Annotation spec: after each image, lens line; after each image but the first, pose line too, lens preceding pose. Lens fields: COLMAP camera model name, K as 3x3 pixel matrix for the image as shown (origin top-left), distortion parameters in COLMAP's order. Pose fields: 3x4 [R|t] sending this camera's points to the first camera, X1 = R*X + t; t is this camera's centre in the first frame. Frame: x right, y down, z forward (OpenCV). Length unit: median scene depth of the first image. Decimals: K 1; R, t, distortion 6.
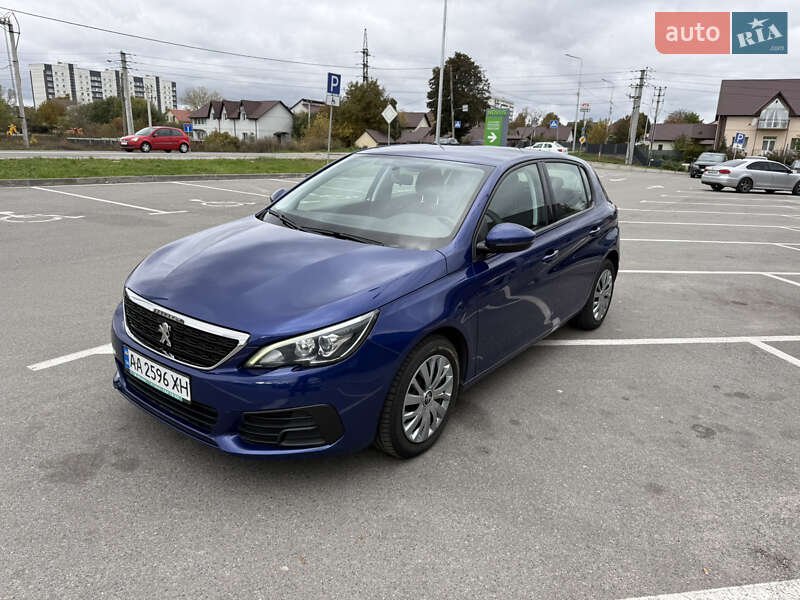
lens RADIAL K [[566.6, 0, 397.4], [0, 566.6, 299.9], [0, 0, 1]] dist [0.032904, -0.035050]
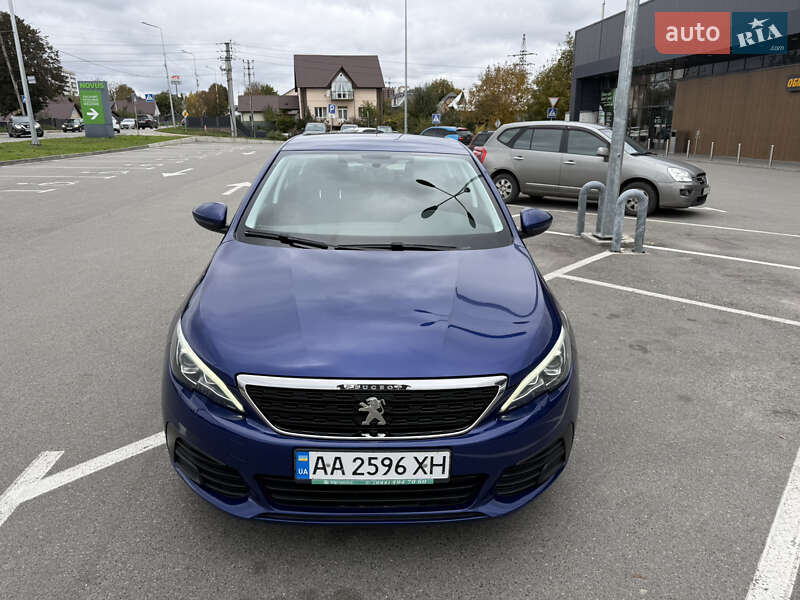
lens RADIAL K [[574.7, 0, 399.3], [0, 574.7, 290.5], [0, 0, 1]] dist [0.031842, -0.044820]
pose [[0.773009, -0.216247, 0.596401, -0.541398], [0.200673, 0.975187, 0.093492, -0.109511], [-0.601820, 0.047411, 0.797223, 0.241751]]
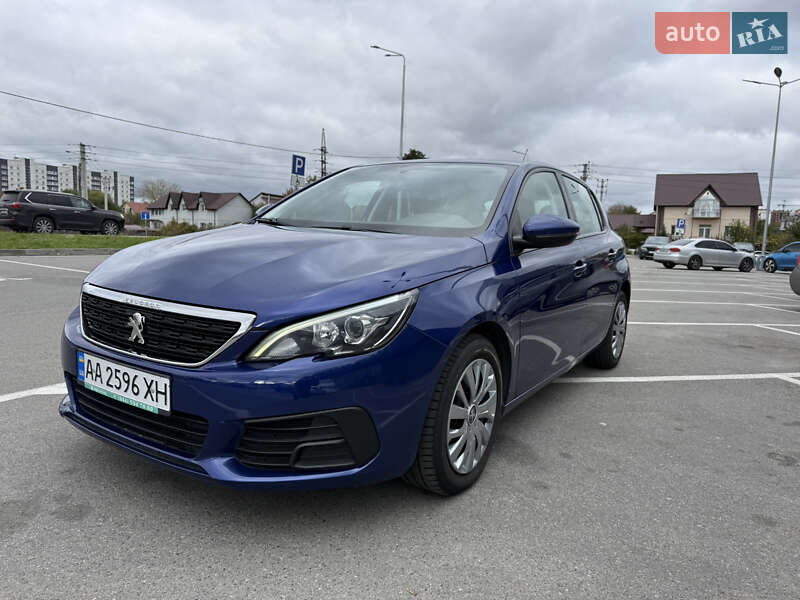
lens RADIAL K [[566.6, 0, 397.4], [0, 566.6, 299.9], [0, 0, 1]] dist [0.032904, -0.035050]
pose [[0.997087, -0.009853, 0.075633, -0.080138], [0.021517, 0.987681, -0.154994, 0.099683], [-0.073174, 0.156170, 0.985016, 0.149106]]
